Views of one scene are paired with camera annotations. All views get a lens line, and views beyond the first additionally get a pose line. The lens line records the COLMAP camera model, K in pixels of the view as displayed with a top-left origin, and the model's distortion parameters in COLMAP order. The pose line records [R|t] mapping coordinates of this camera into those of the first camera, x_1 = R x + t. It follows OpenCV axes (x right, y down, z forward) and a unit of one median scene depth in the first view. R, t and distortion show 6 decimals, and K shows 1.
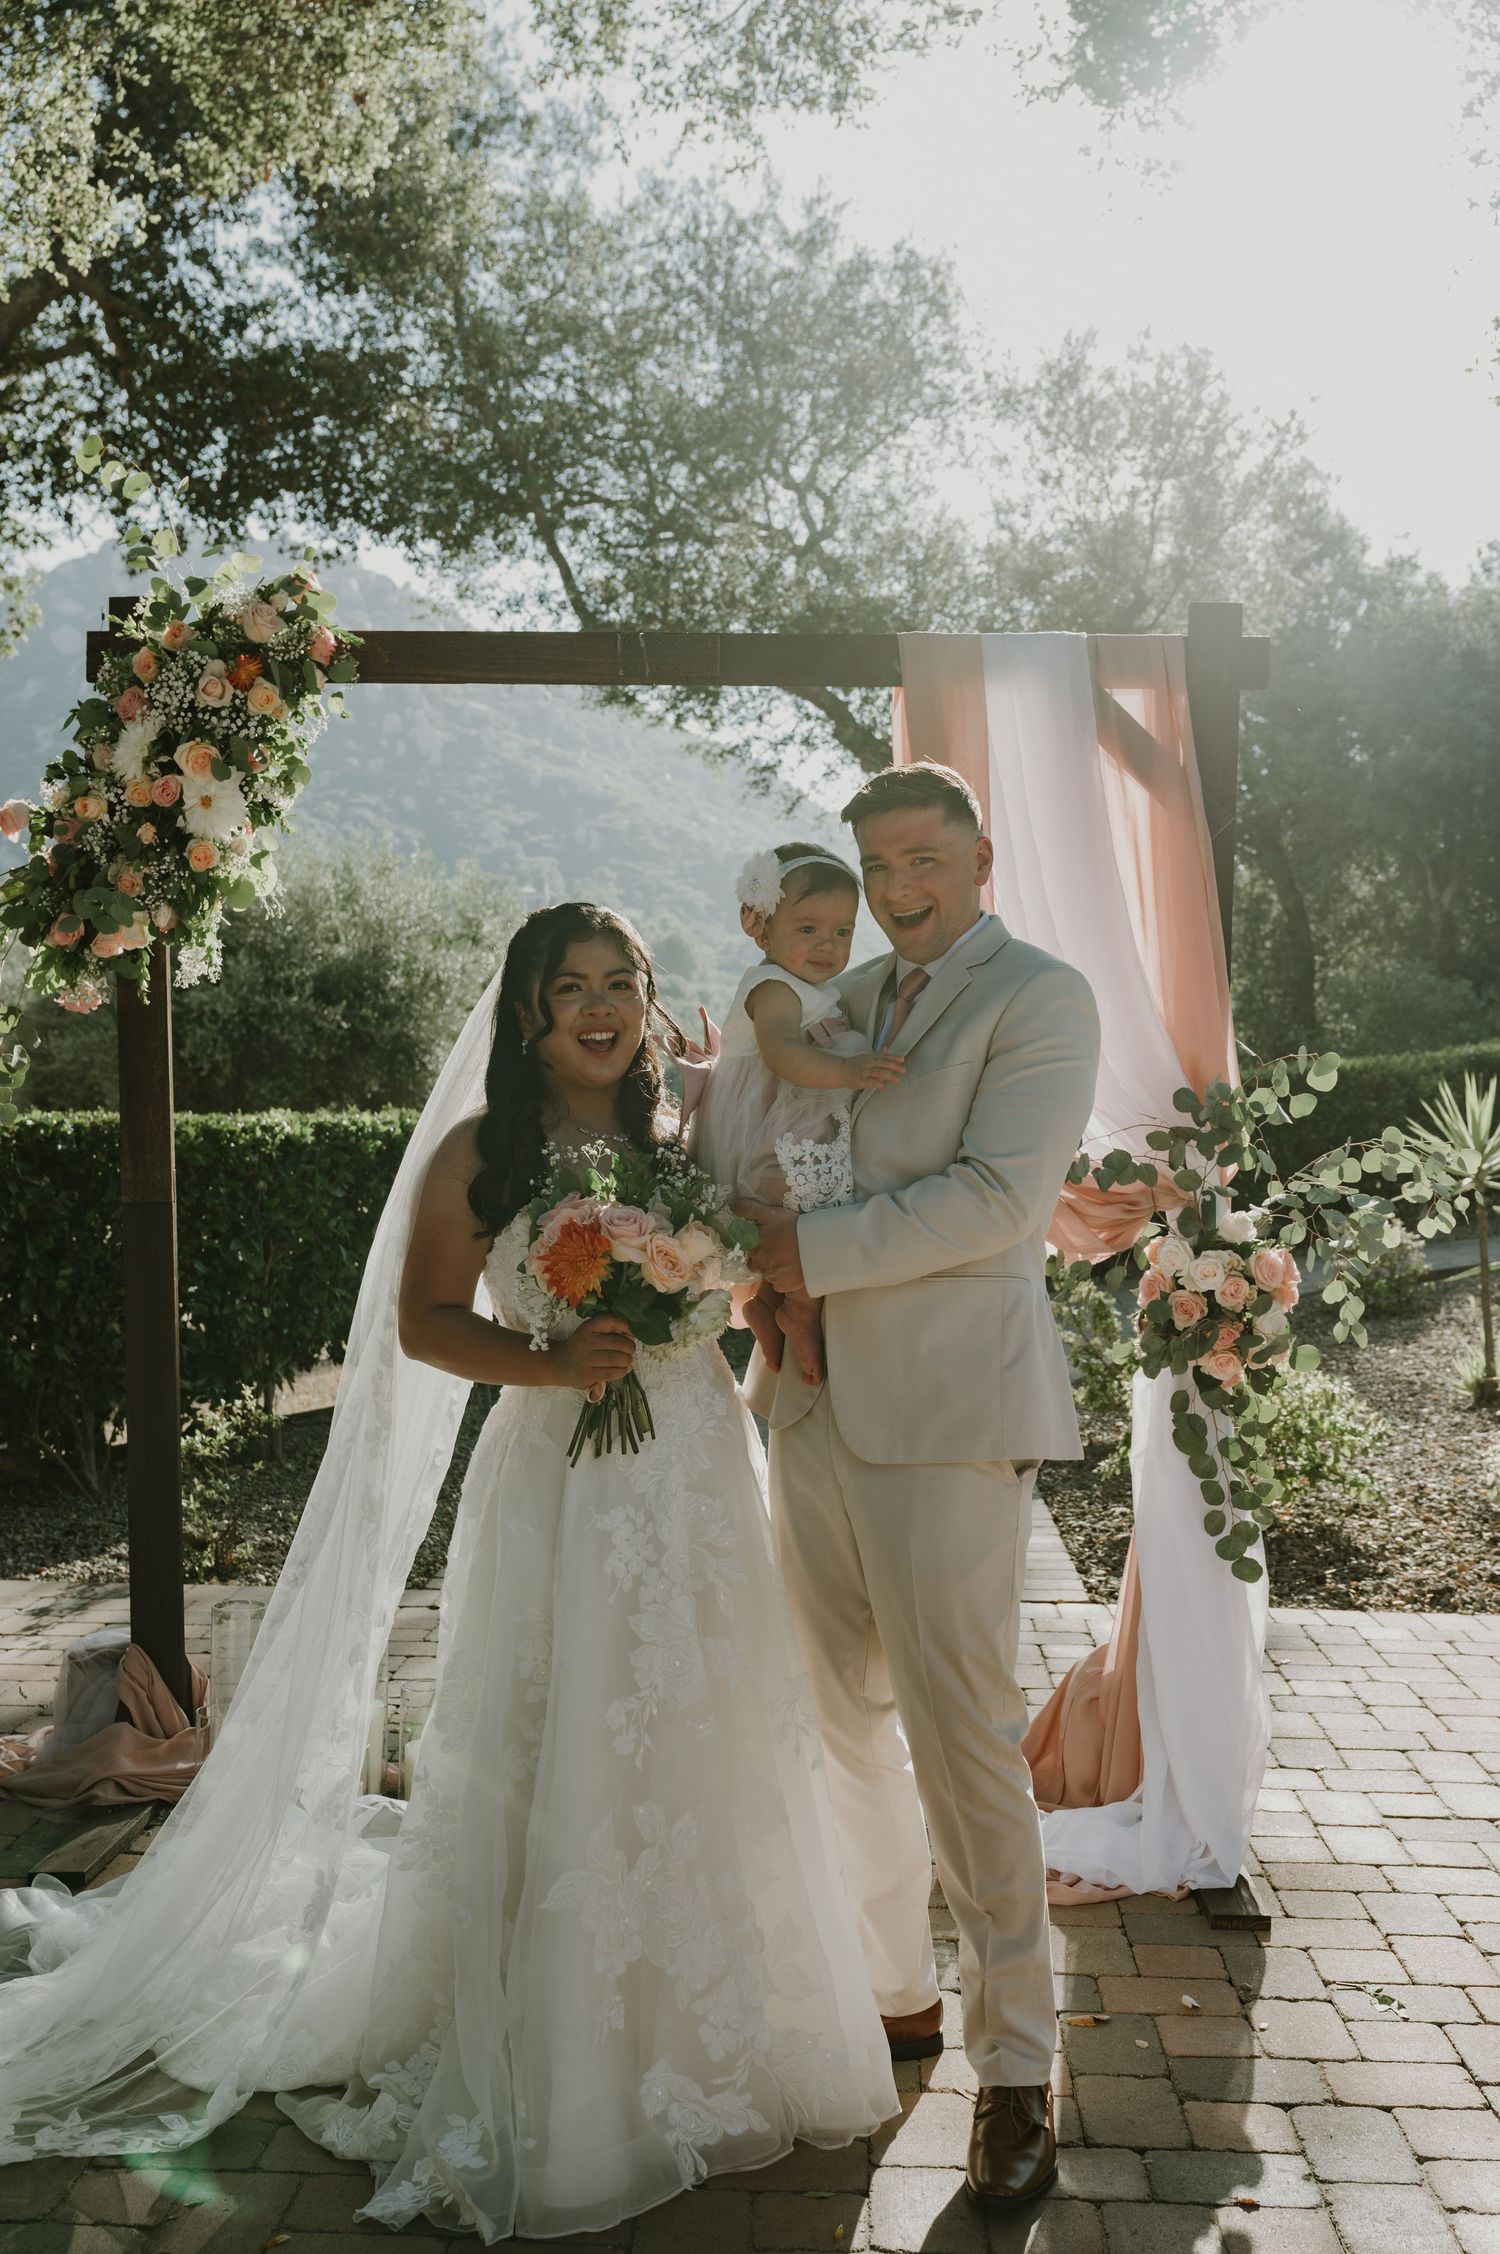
lens RADIAL K [[2171.9, 0, 774.5], [0, 2171.9, 1110.2], [0, 0, 1]] dist [0.001474, 0.011695]
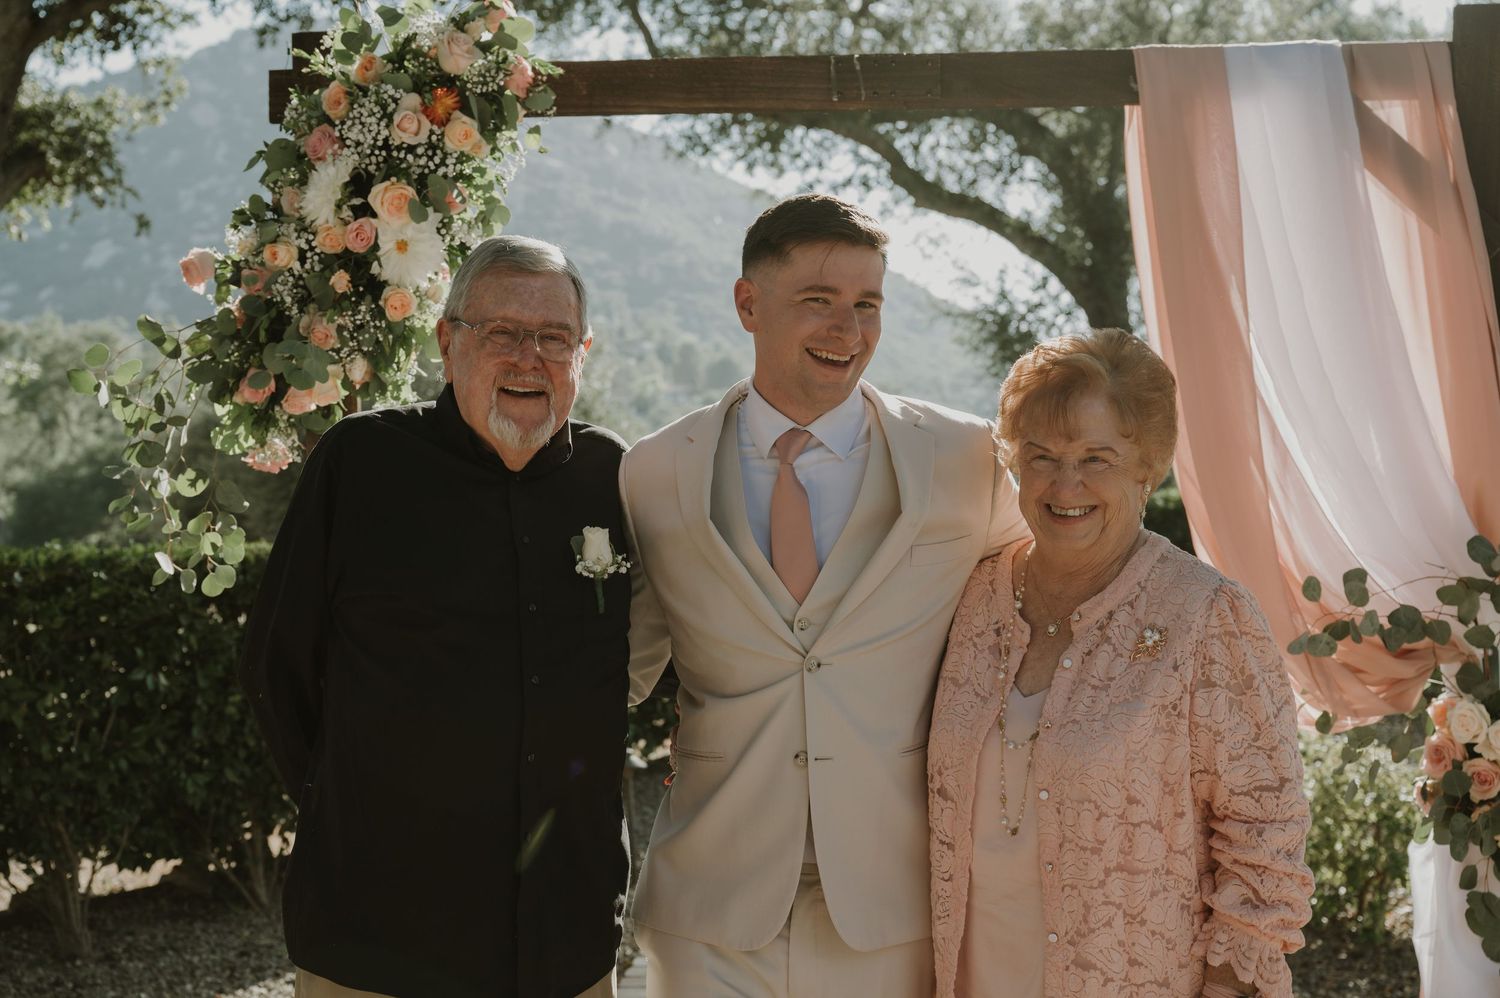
lens RADIAL K [[1871.0, 0, 734.7], [0, 1871.0, 498.6], [0, 0, 1]] dist [0.007874, 0.024265]
pose [[0.998984, -0.017702, -0.041434, -0.083291], [0.017553, 0.999838, -0.003946, -0.026453], [0.041497, 0.003214, 0.999133, 0.192938]]
